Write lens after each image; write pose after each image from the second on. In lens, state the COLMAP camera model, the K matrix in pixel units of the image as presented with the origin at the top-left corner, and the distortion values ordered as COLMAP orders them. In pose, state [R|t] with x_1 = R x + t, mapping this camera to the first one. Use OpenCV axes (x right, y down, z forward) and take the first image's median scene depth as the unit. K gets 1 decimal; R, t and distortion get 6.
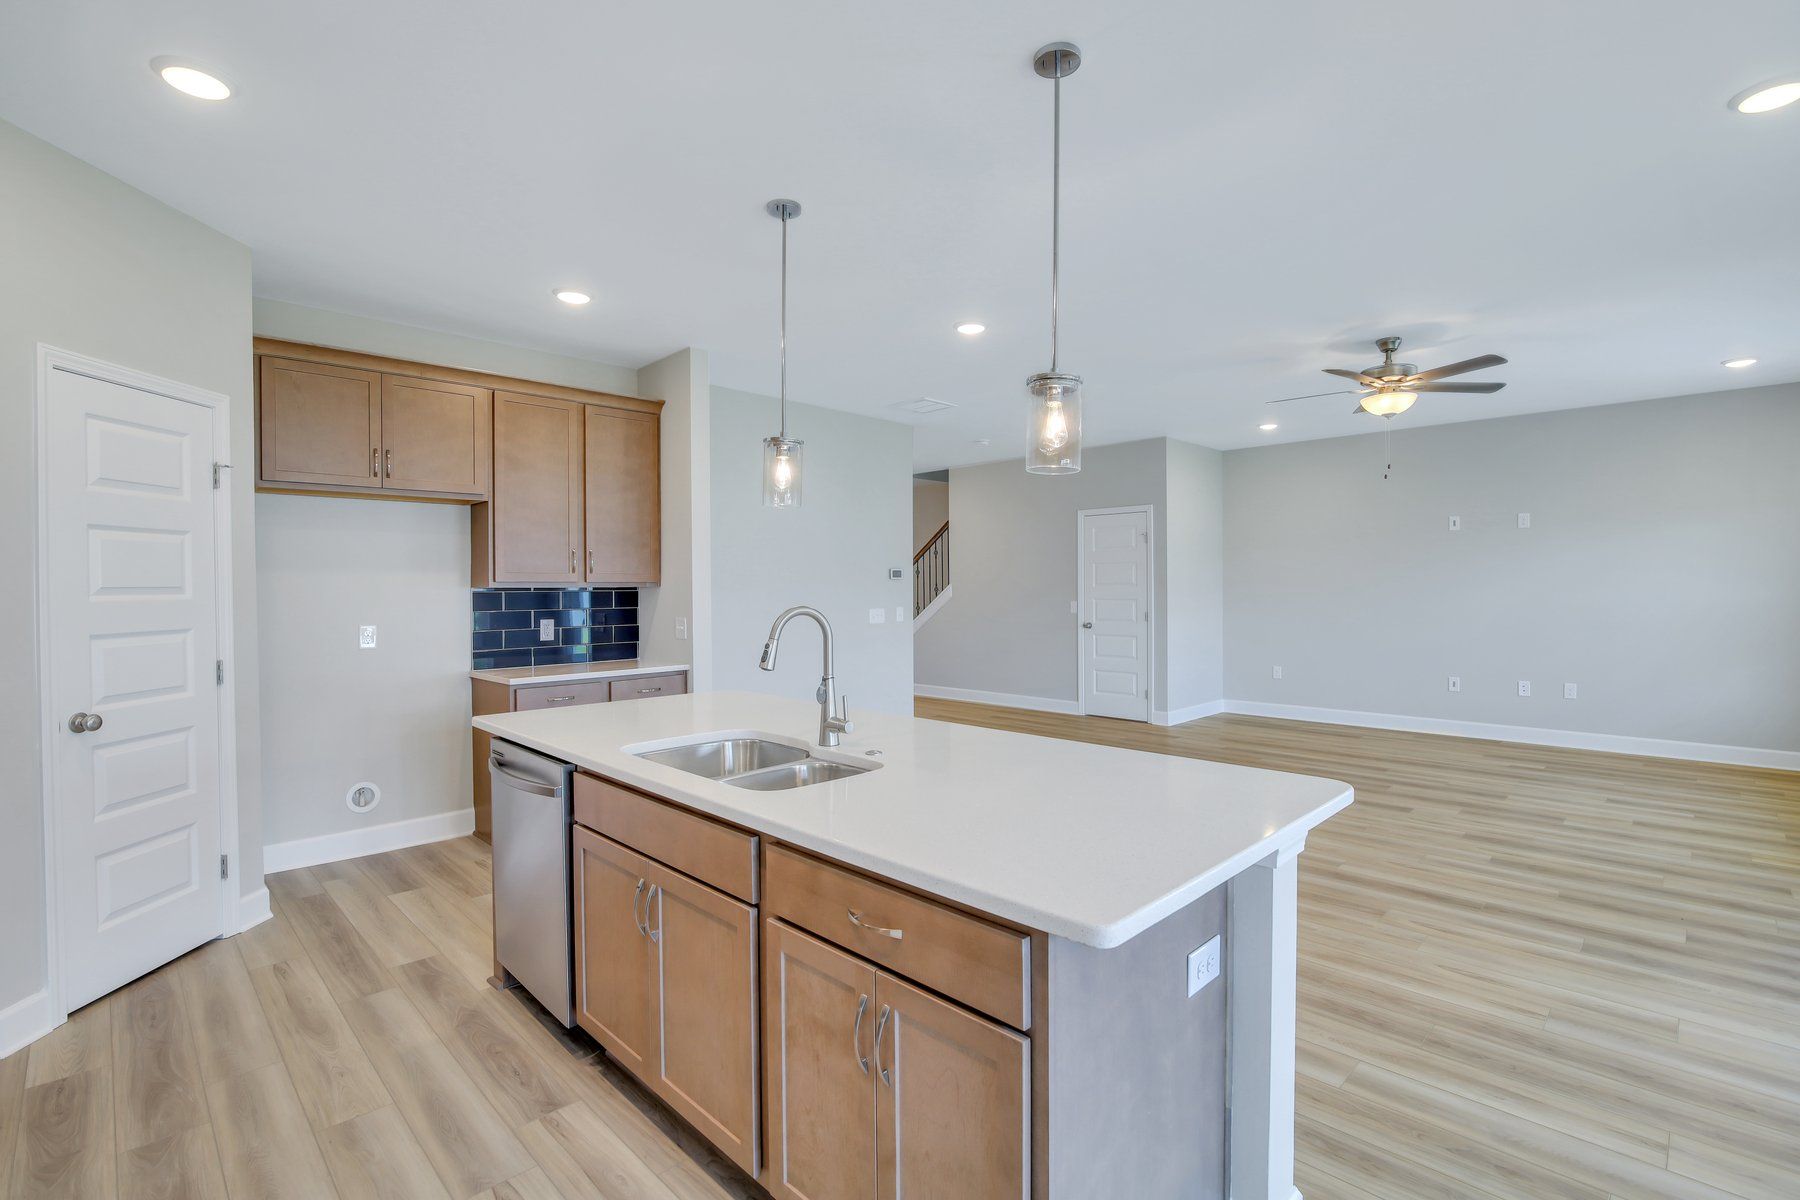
lens RADIAL K [[823.4, 0, 907.6], [0, 823.4, 590.7], [0, 0, 1]] dist [-0.019578, 0.000062]
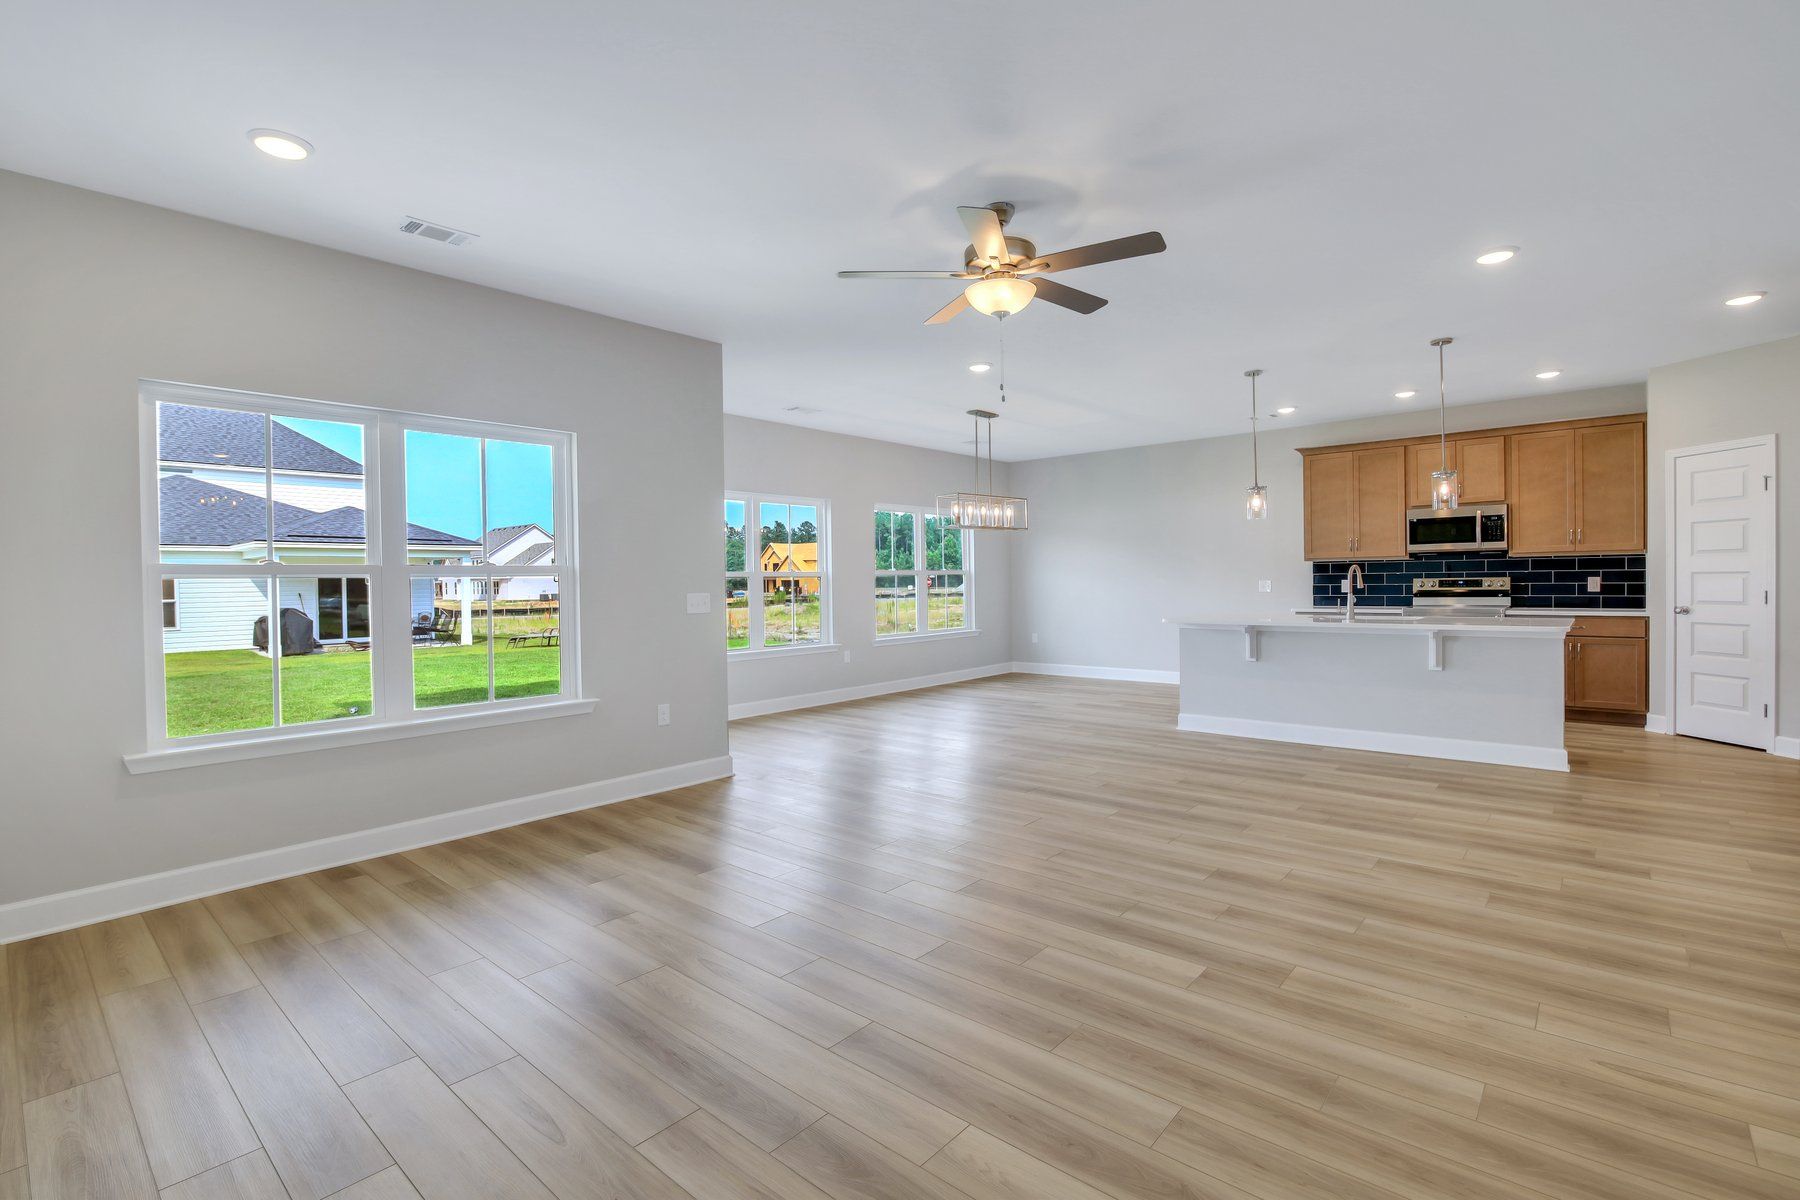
lens RADIAL K [[823.4, 0, 907.6], [0, 823.4, 590.7], [0, 0, 1]] dist [-0.019578, 0.000062]
pose [[-0.997115, 0.022120, -0.072605, 0.817587], [0.020587, 0.999551, 0.021783, 0.008385], [0.073054, 0.020226, -0.997123, 1.926791]]
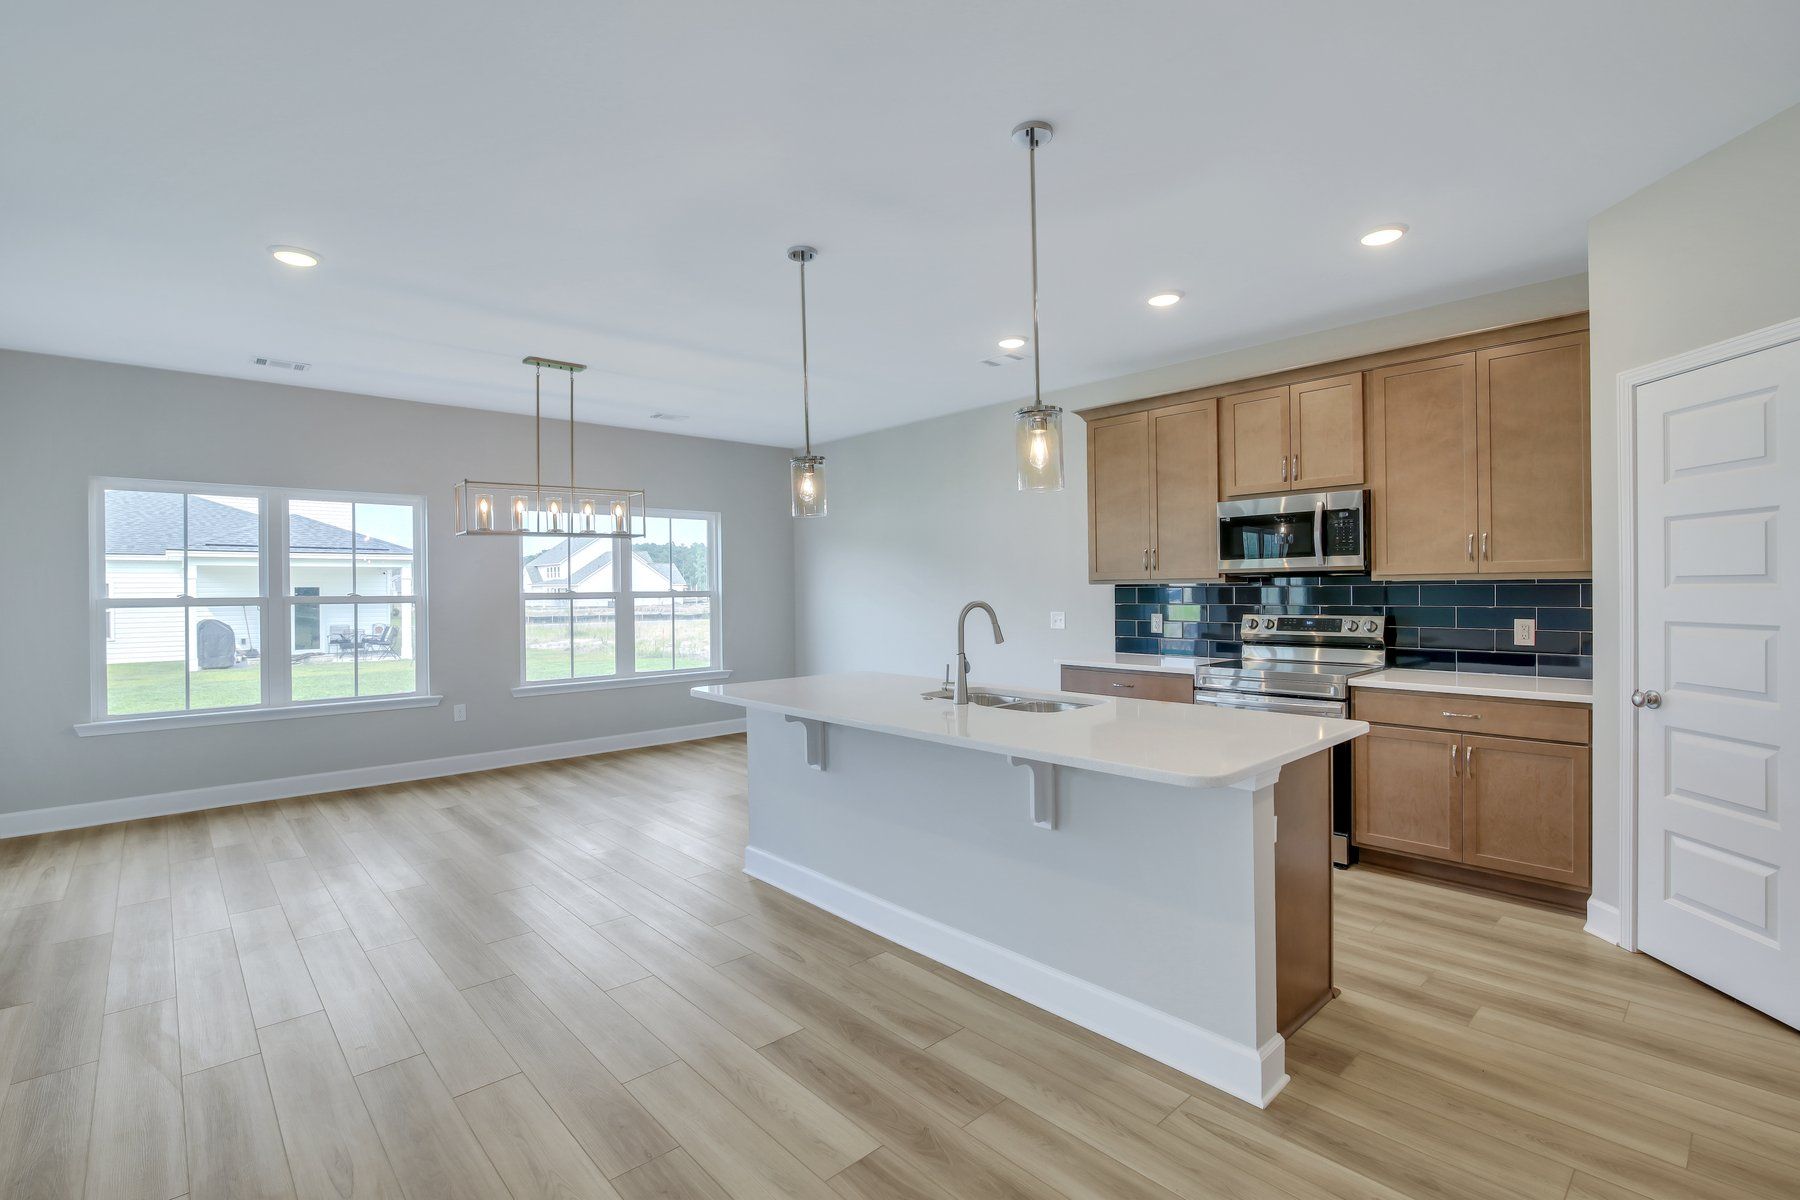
lens RADIAL K [[823.4, 0, 907.6], [0, 823.4, 590.7], [0, 0, 1]] dist [-0.019578, 0.000062]
pose [[-0.999177, 0.016162, 0.037197, -0.038167], [0.016580, 0.999803, 0.010956, -0.008594], [-0.037013, 0.011564, -0.999248, 1.322410]]
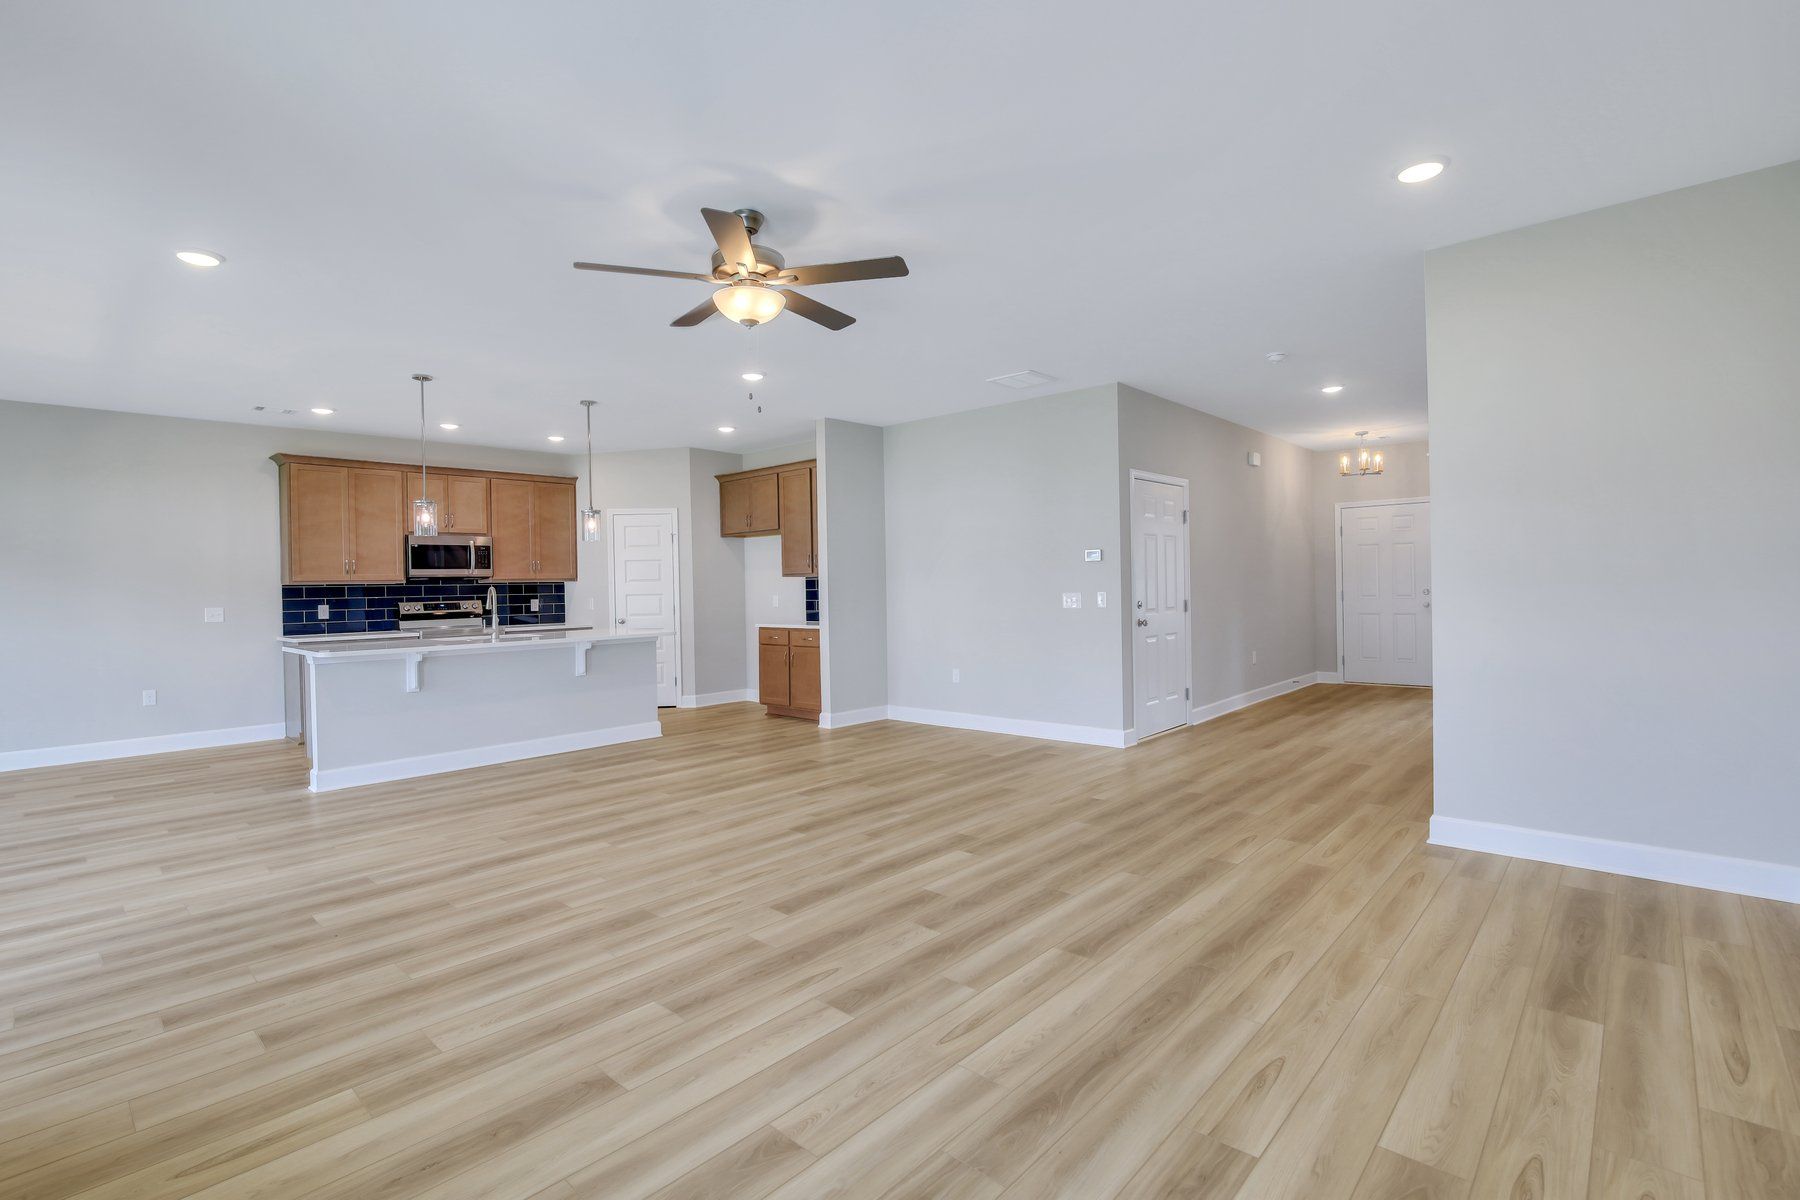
lens RADIAL K [[823.4, 0, 907.6], [0, 823.4, 590.7], [0, 0, 1]] dist [-0.019578, 0.000062]
pose [[0.048104, 0.011178, -0.998780, 1.465695], [0.011586, 0.999864, 0.011749, 0.008996], [0.998775, -0.012137, 0.047968, 1.236213]]
